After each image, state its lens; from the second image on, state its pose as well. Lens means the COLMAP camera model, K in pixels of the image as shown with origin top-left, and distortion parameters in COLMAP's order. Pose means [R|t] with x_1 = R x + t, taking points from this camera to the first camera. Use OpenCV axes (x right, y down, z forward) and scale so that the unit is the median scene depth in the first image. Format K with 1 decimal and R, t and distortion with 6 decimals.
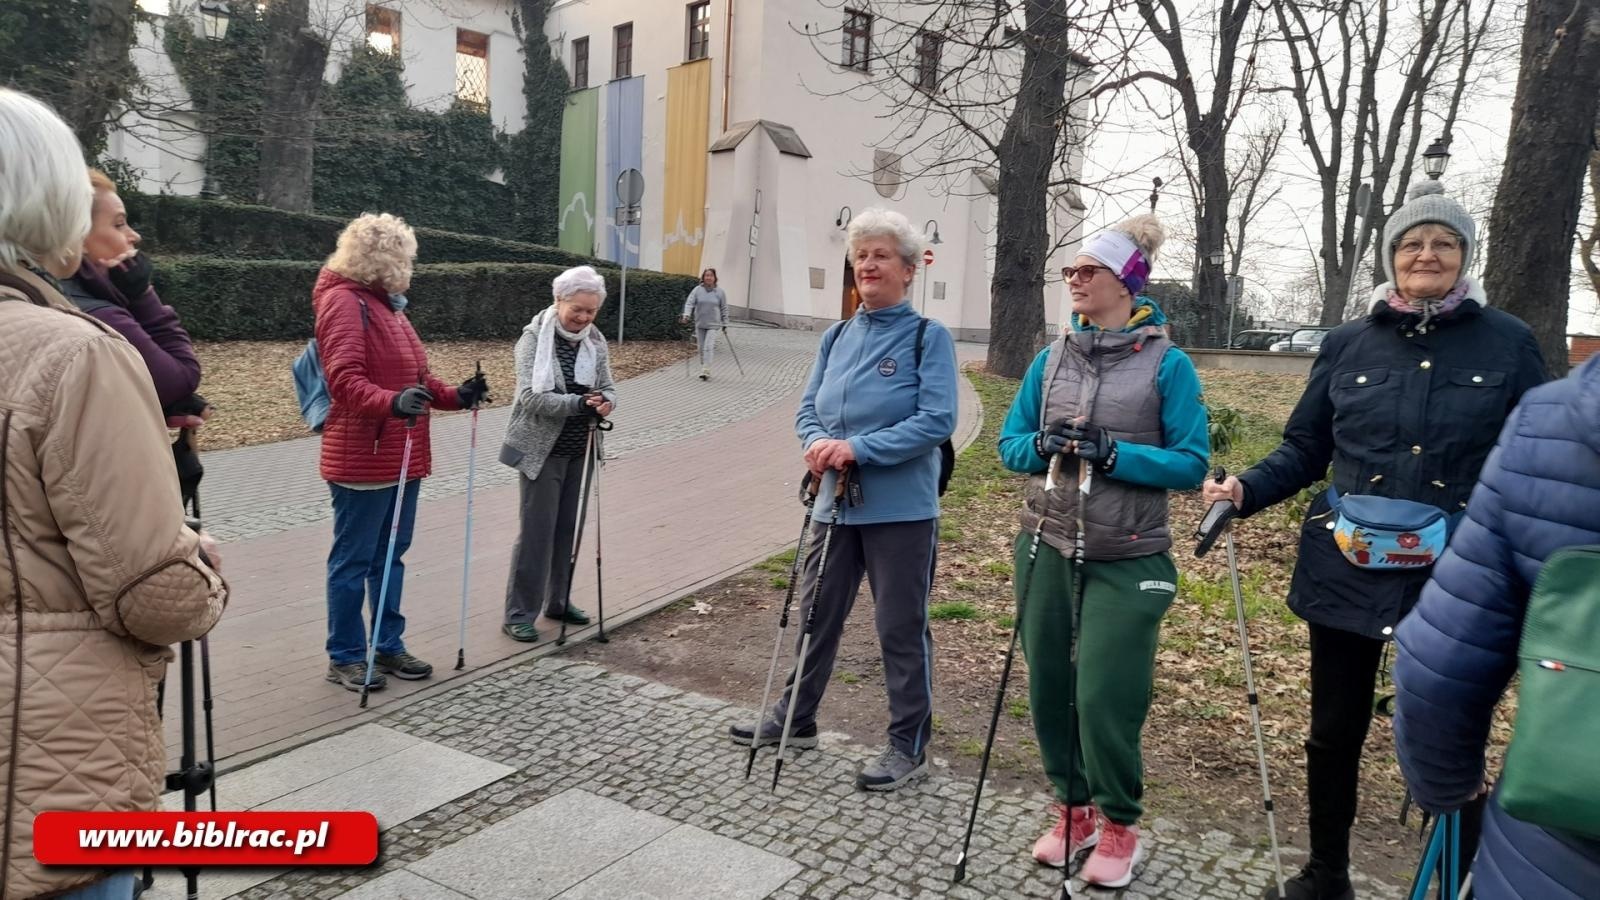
lens RADIAL K [[1168.0, 0, 800.0], [0, 1168.0, 450.0], [0, 0, 1]] dist [0.076125, -0.076269]
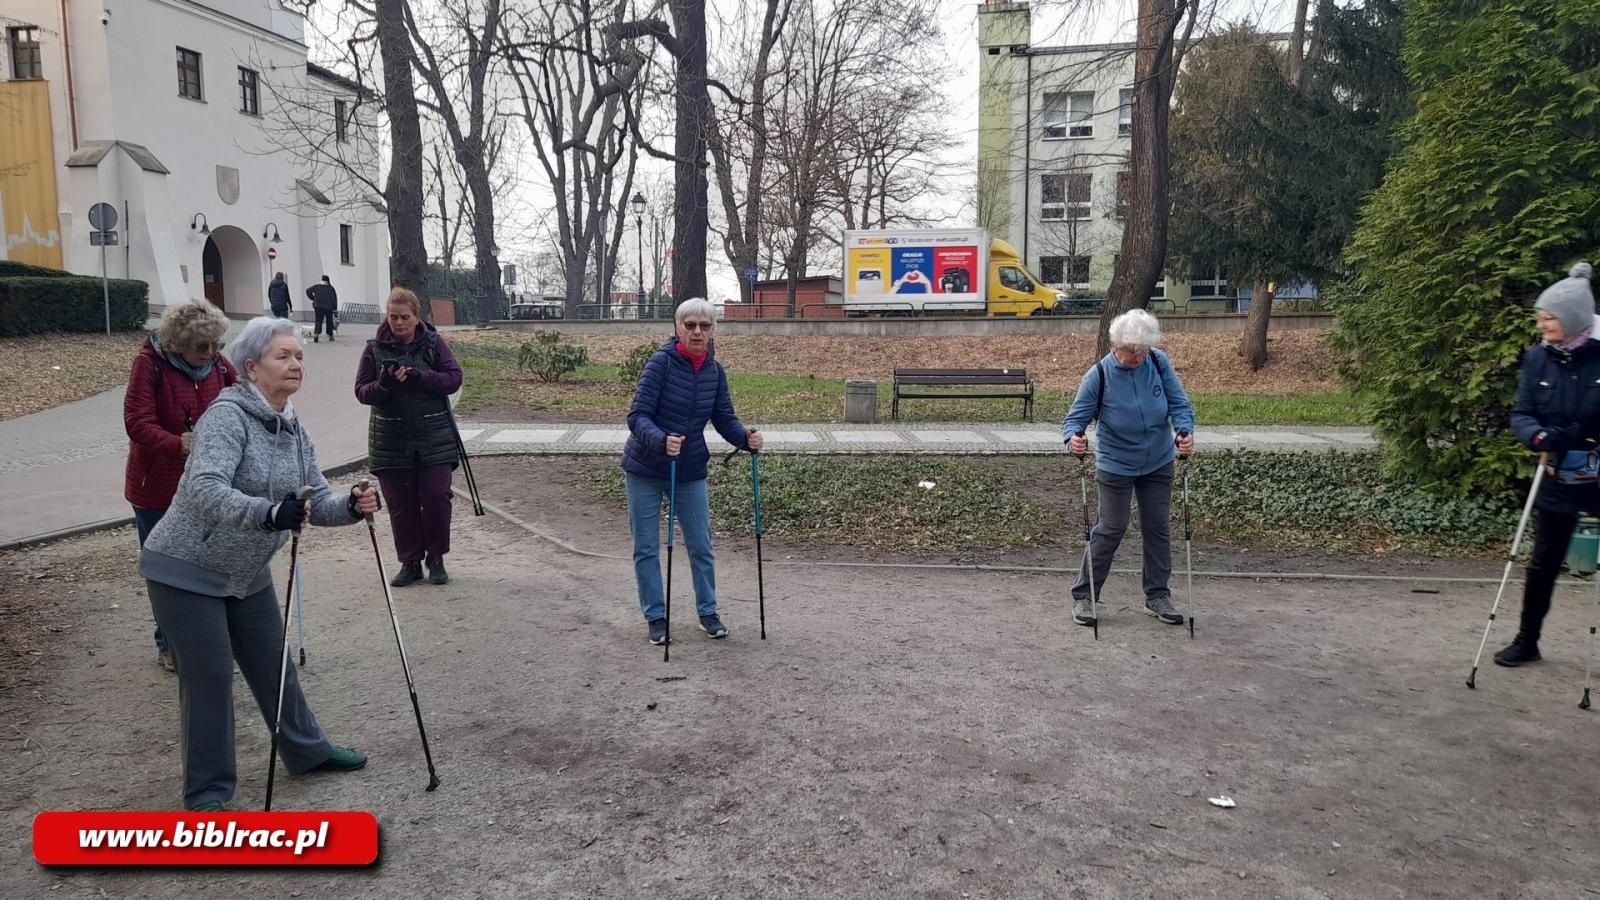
lens RADIAL K [[1167.1, 0, 800.0], [0, 1167.1, 450.0], [0, 0, 1]] dist [0.082867, -0.054587]
pose [[0.810457, -0.114185, 0.574562, -0.171070], [0.100611, 0.993377, 0.055499, 0.024448], [-0.577094, 0.012828, 0.816577, -0.310929]]
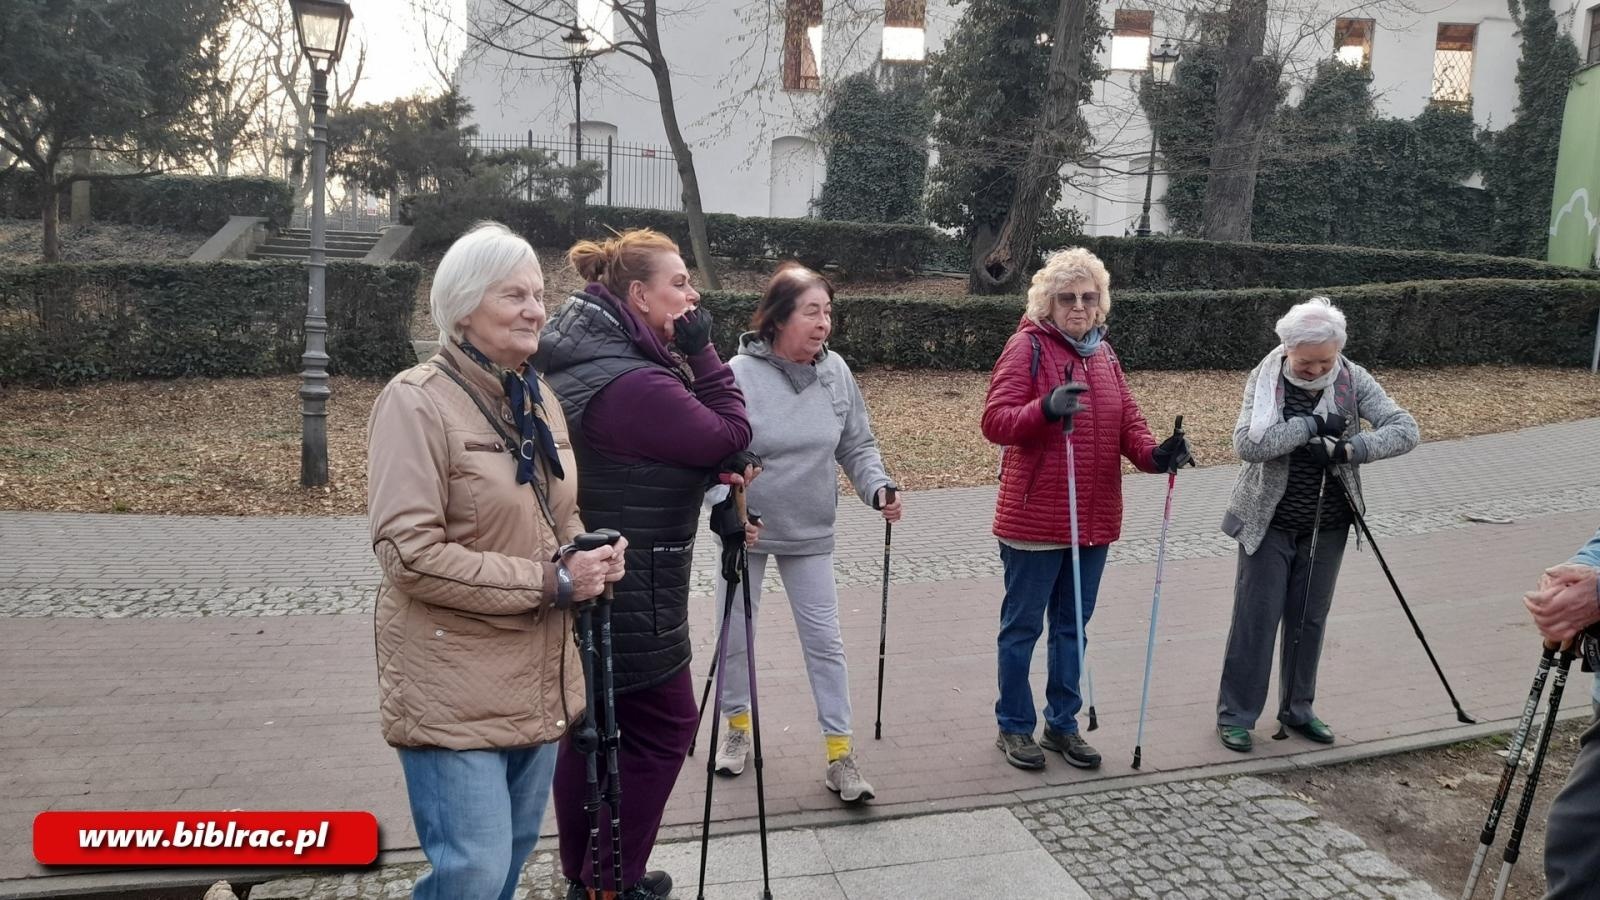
lens RADIAL K [[1168.0, 0, 800.0], [0, 1168.0, 450.0], [0, 0, 1]] dist [0.076125, -0.076269]
pose [[0.717688, 0.051081, -0.694488, 0.013249], [-0.065565, 0.997832, 0.005637, -0.003670], [0.693271, 0.041488, 0.719482, 0.021629]]
